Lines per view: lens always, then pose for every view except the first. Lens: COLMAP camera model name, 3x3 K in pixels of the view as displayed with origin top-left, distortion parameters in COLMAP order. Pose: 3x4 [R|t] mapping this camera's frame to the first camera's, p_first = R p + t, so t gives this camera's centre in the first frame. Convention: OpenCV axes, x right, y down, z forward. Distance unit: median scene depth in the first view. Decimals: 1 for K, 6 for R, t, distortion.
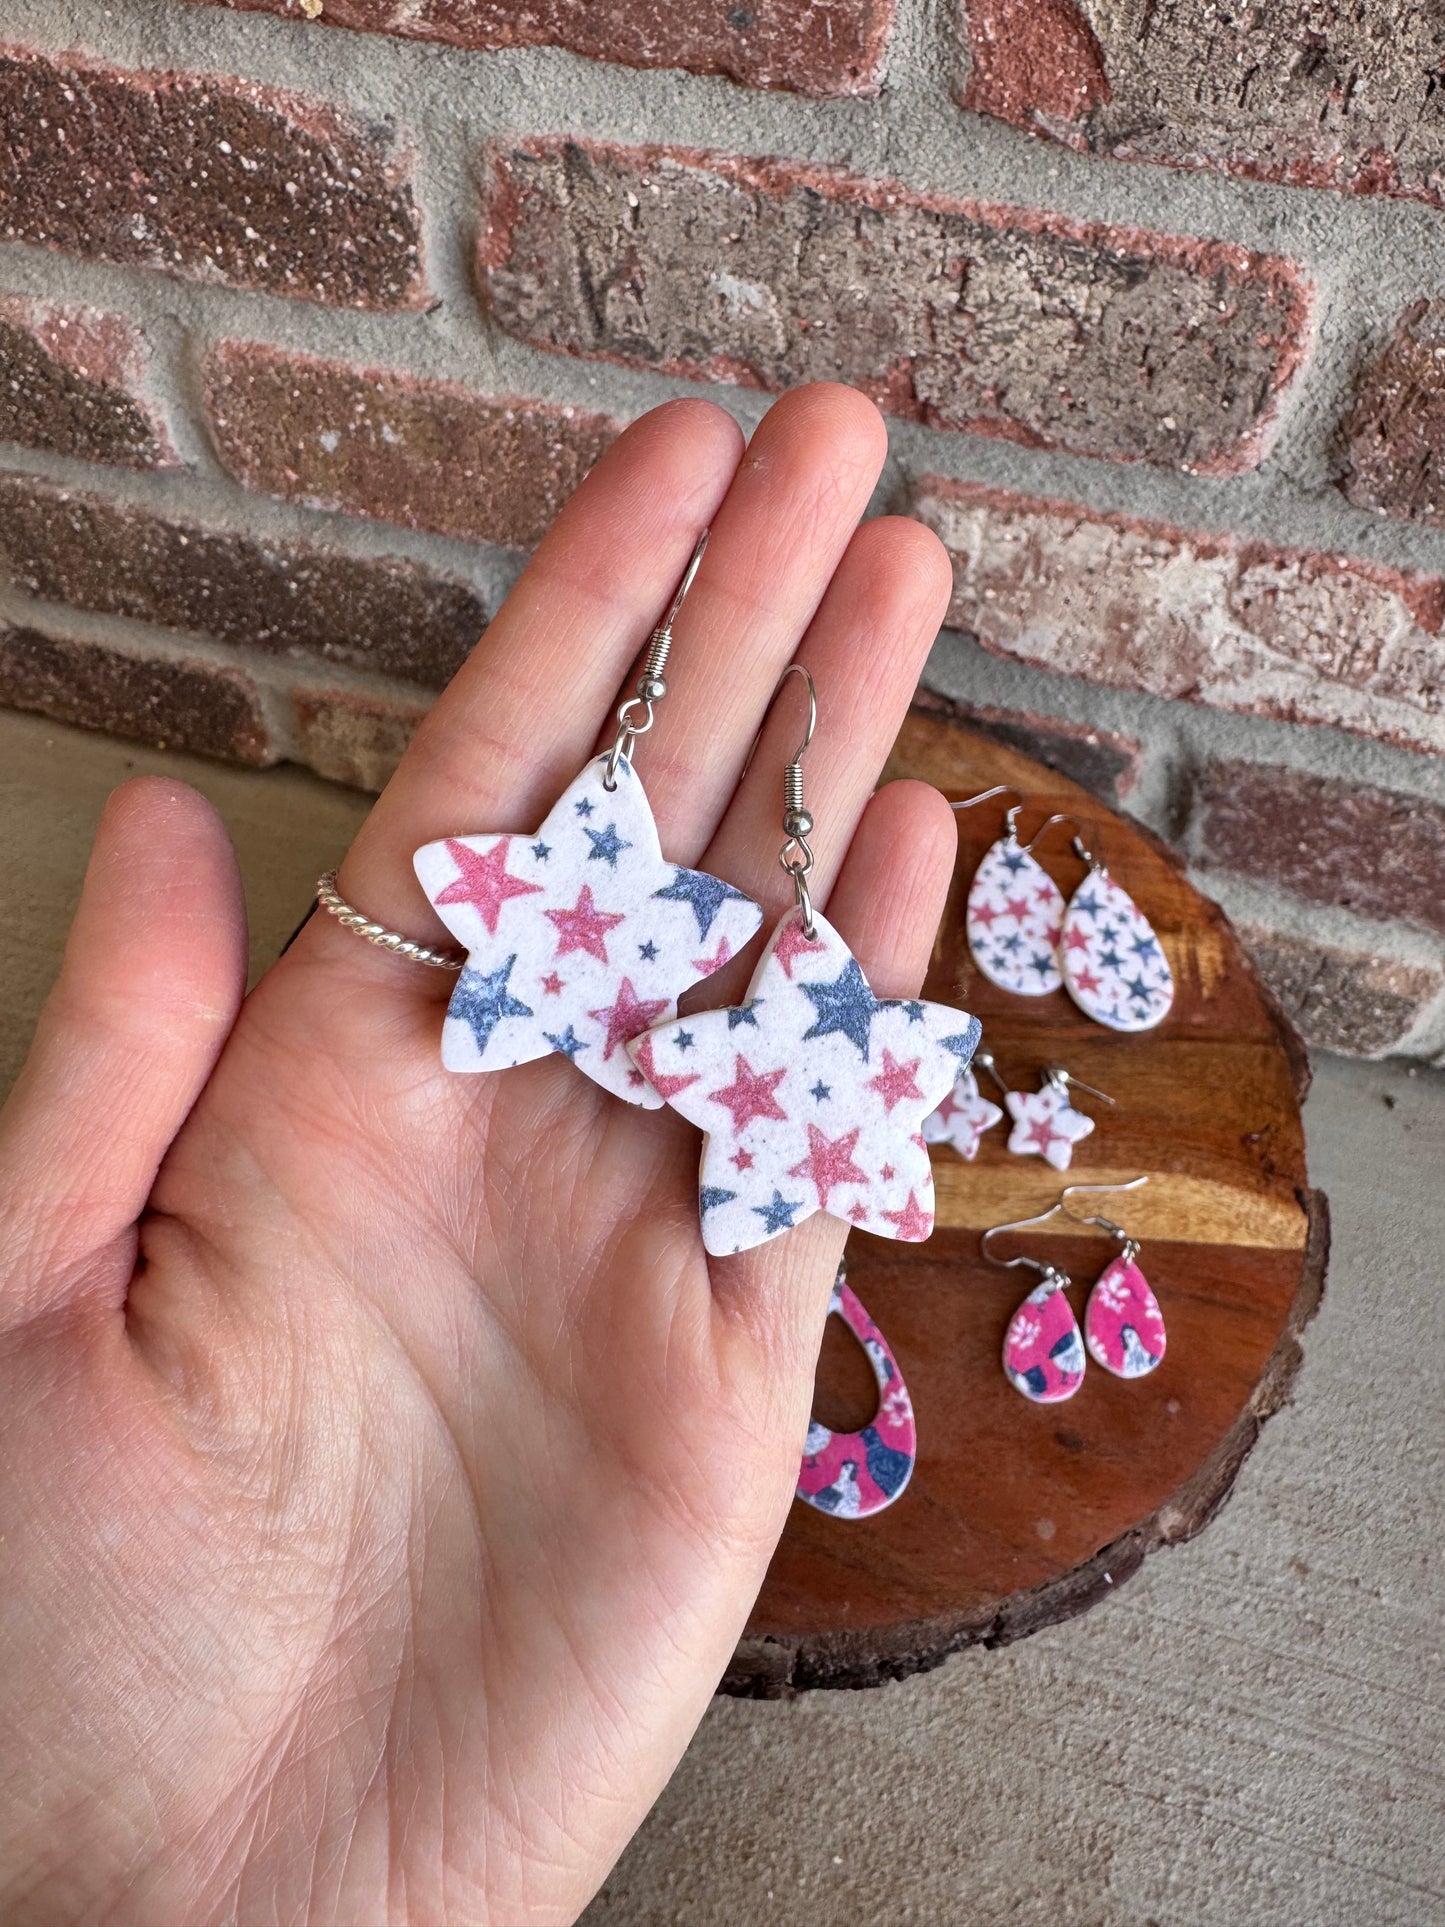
lens RADIAL K [[1374.1, 0, 720.2], [0, 1374.1, 817.7], [0, 0, 1]] dist [-0.007477, 0.002049]
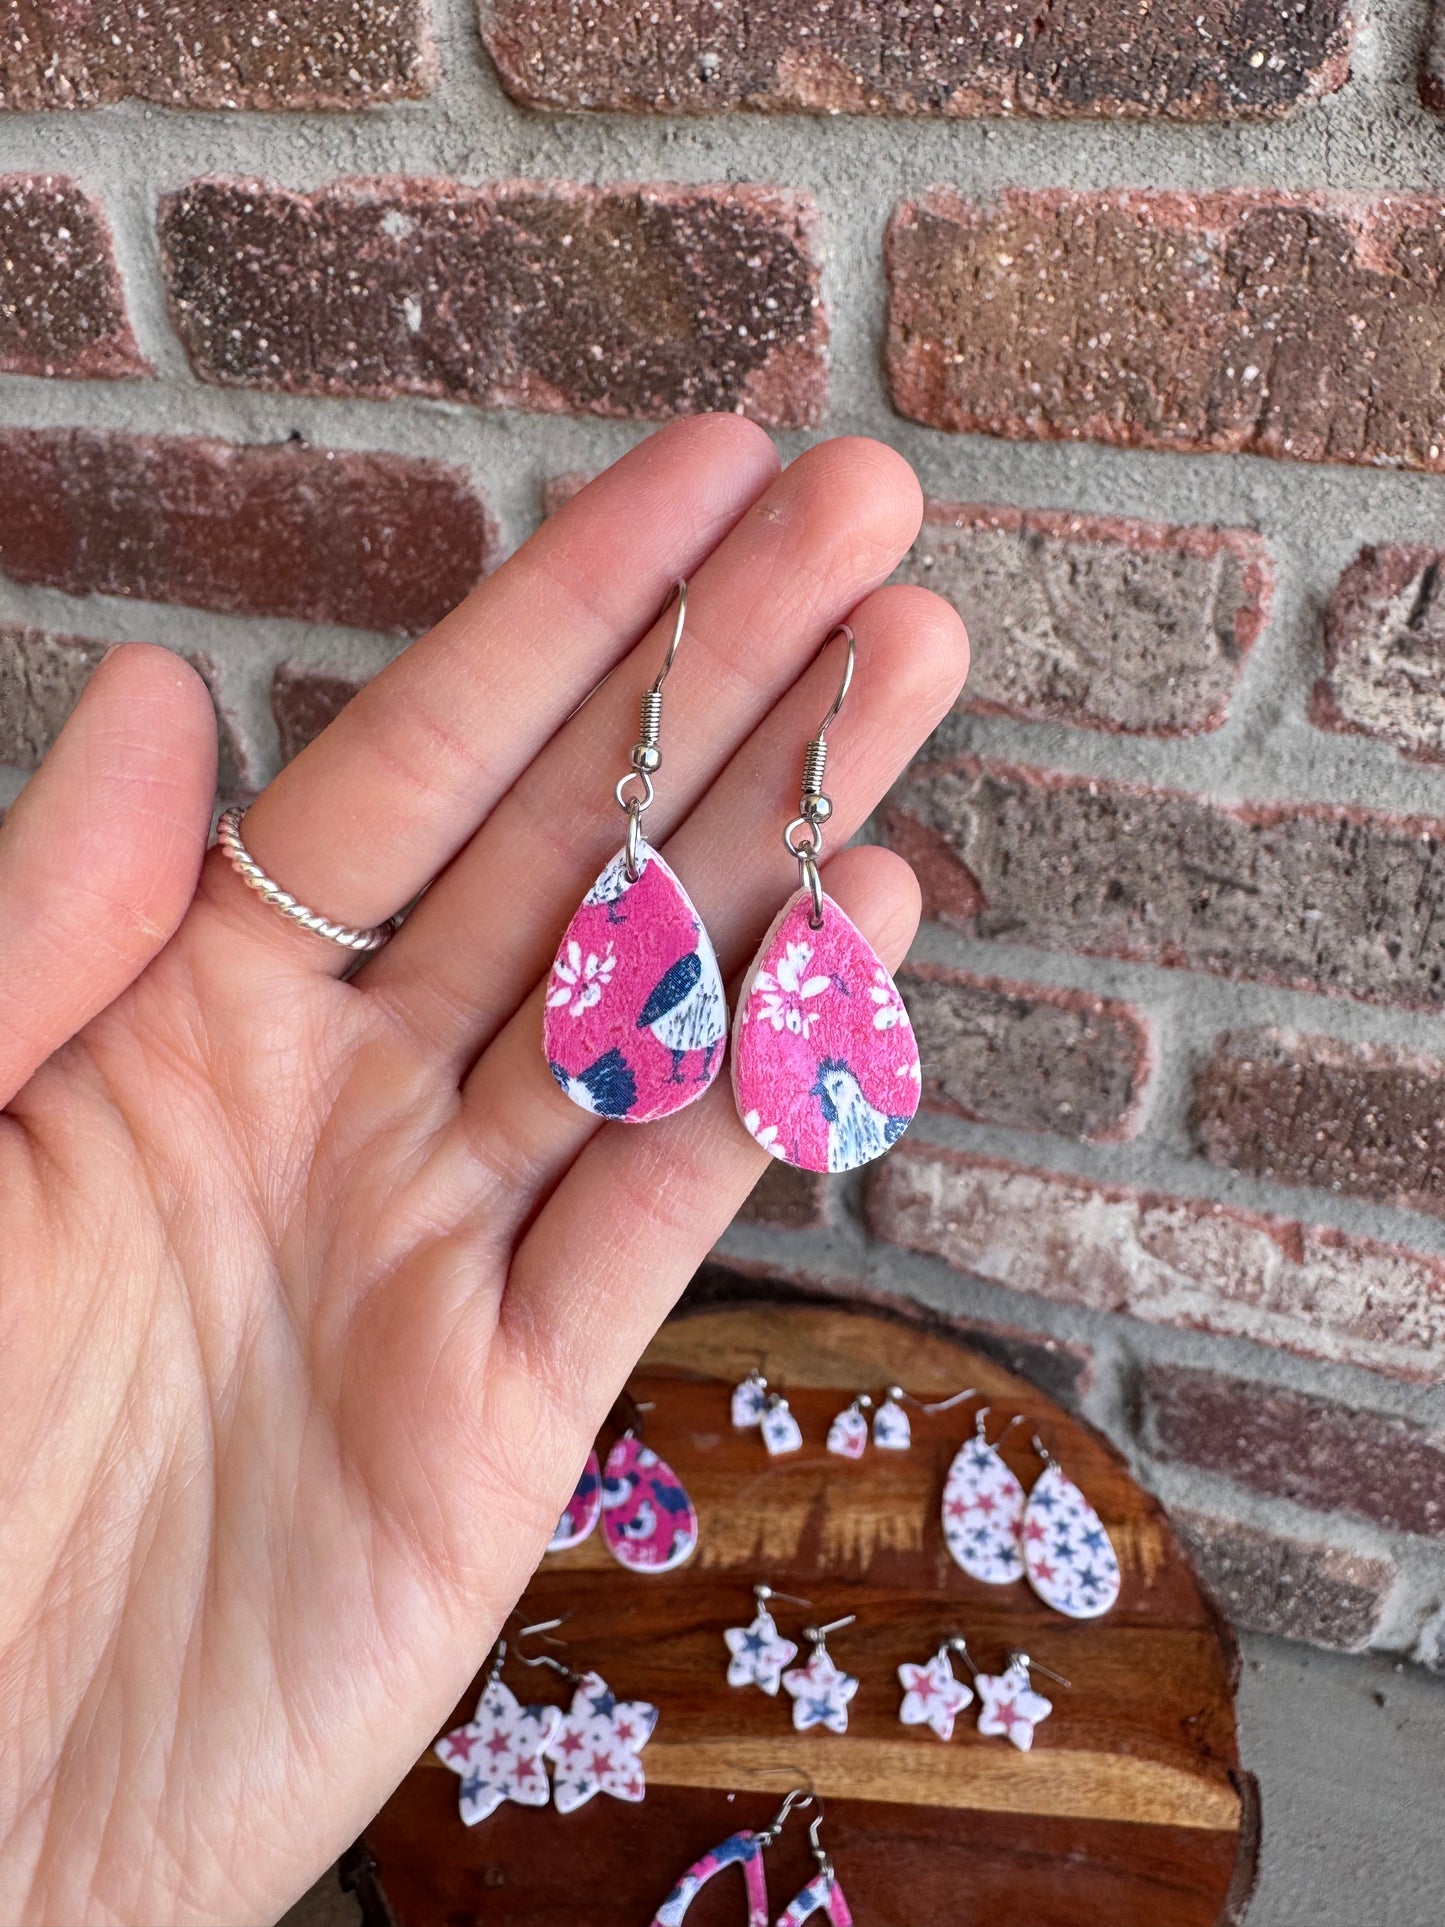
lens RADIAL K [[1376.5, 0, 725.2], [0, 1376.5, 849.6], [0, 0, 1]] dist [-0.003633, -0.001456]
pose [[0.999360, -0.013331, -0.033185, 0.038197], [0.000604, 0.934091, -0.357035, -0.039054], [0.035757, 0.356787, 0.933501, -0.342778]]
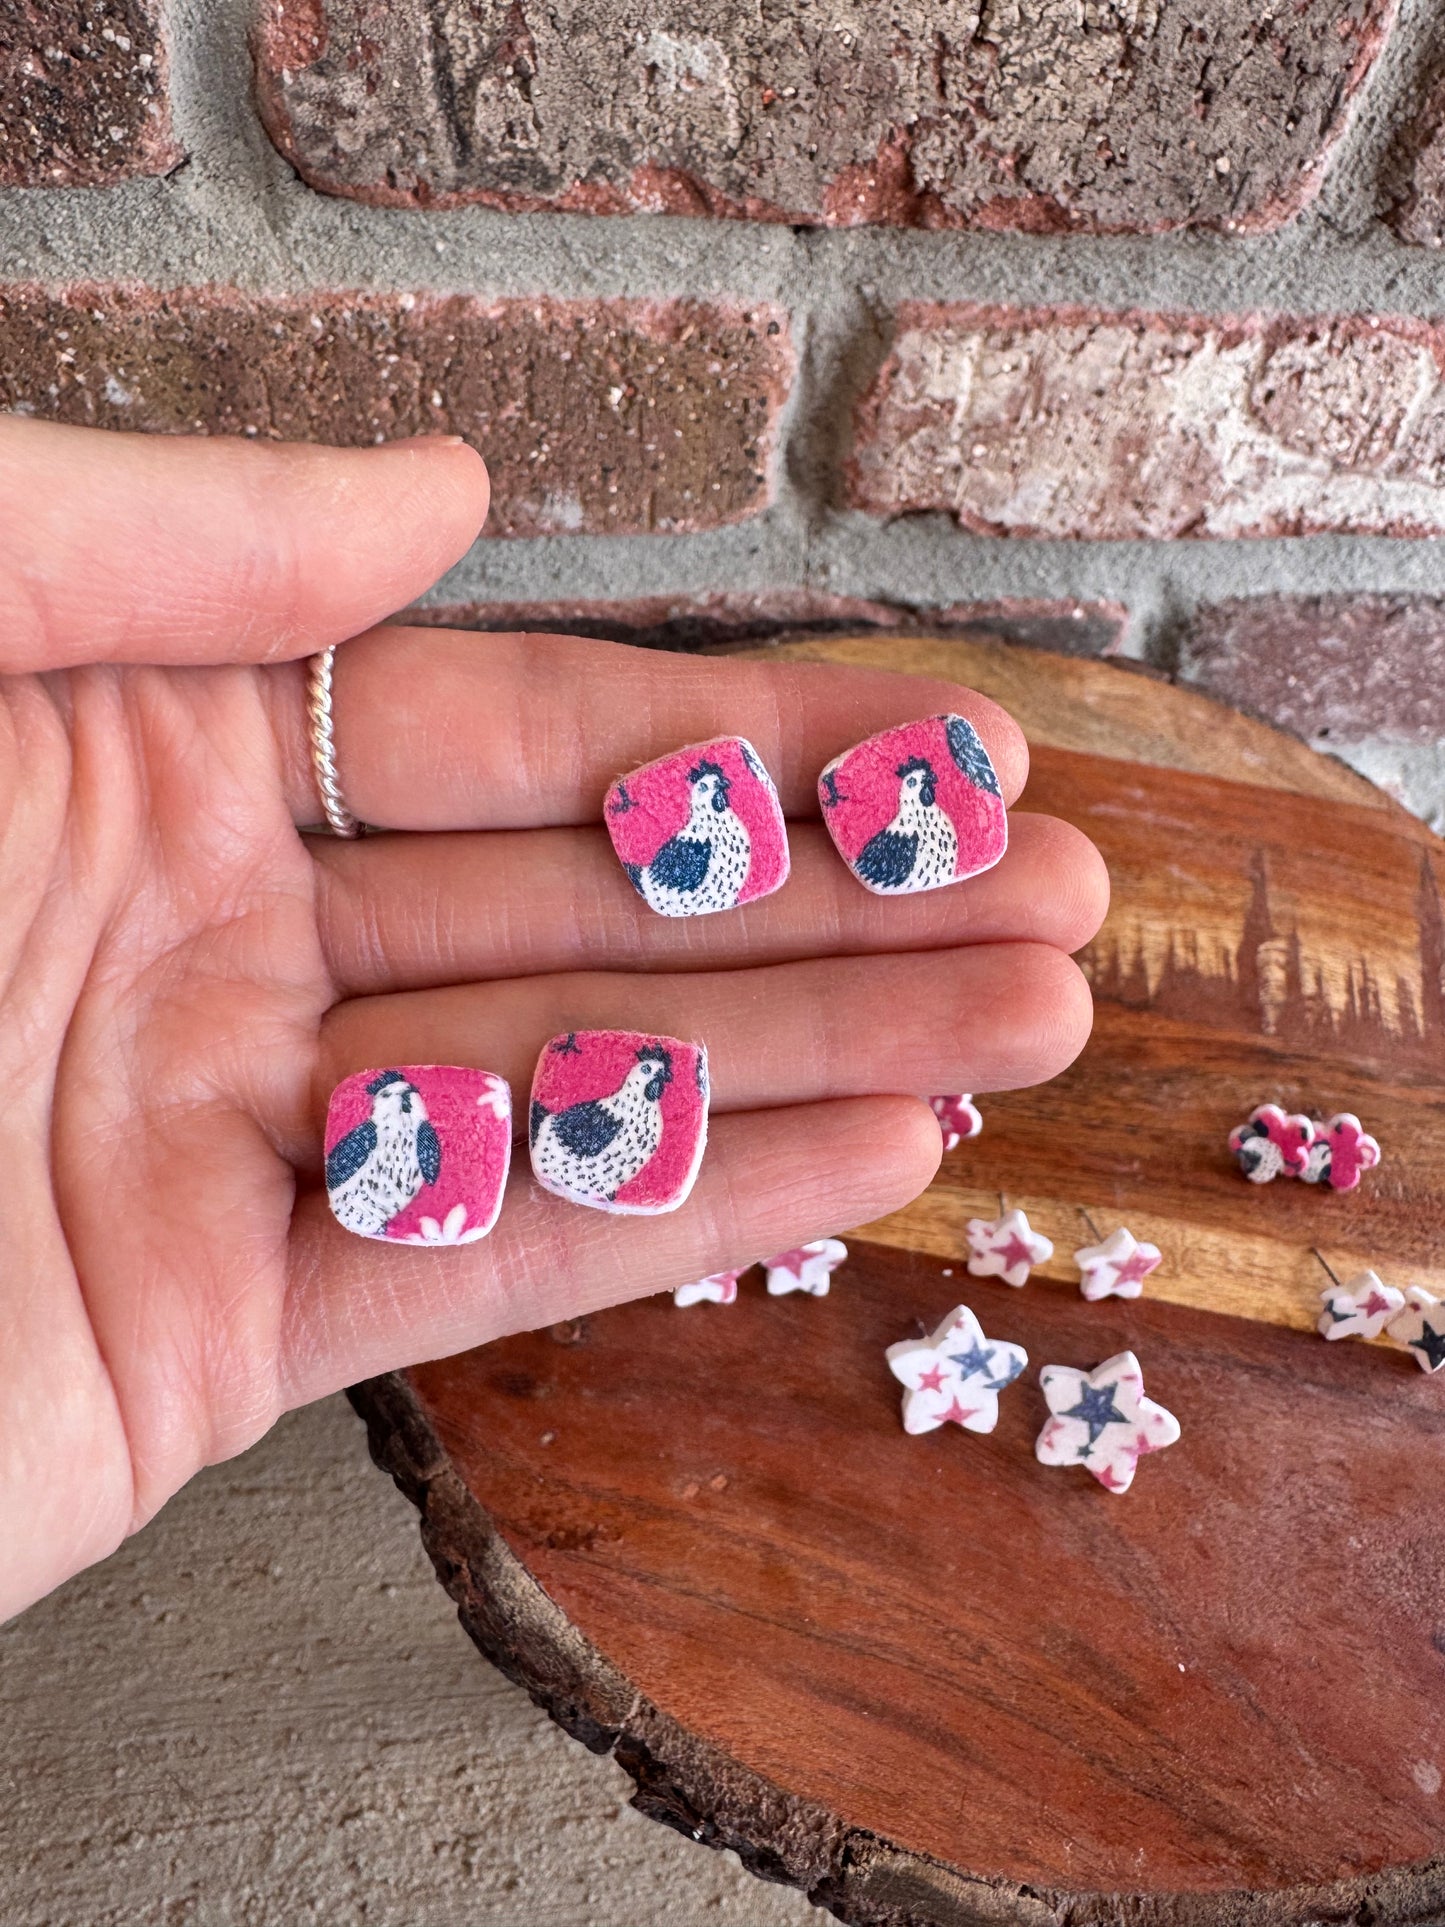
lens RADIAL K [[1378.8, 0, 718.7], [0, 1378.8, 879.9], [0, 0, 1]] dist [-0.010820, 0.003805]
pose [[0.903260, -0.276830, 0.327851, -0.305588], [0.274970, 0.959989, 0.053027, -0.005975], [-0.329413, 0.042252, 0.943240, 0.327171]]
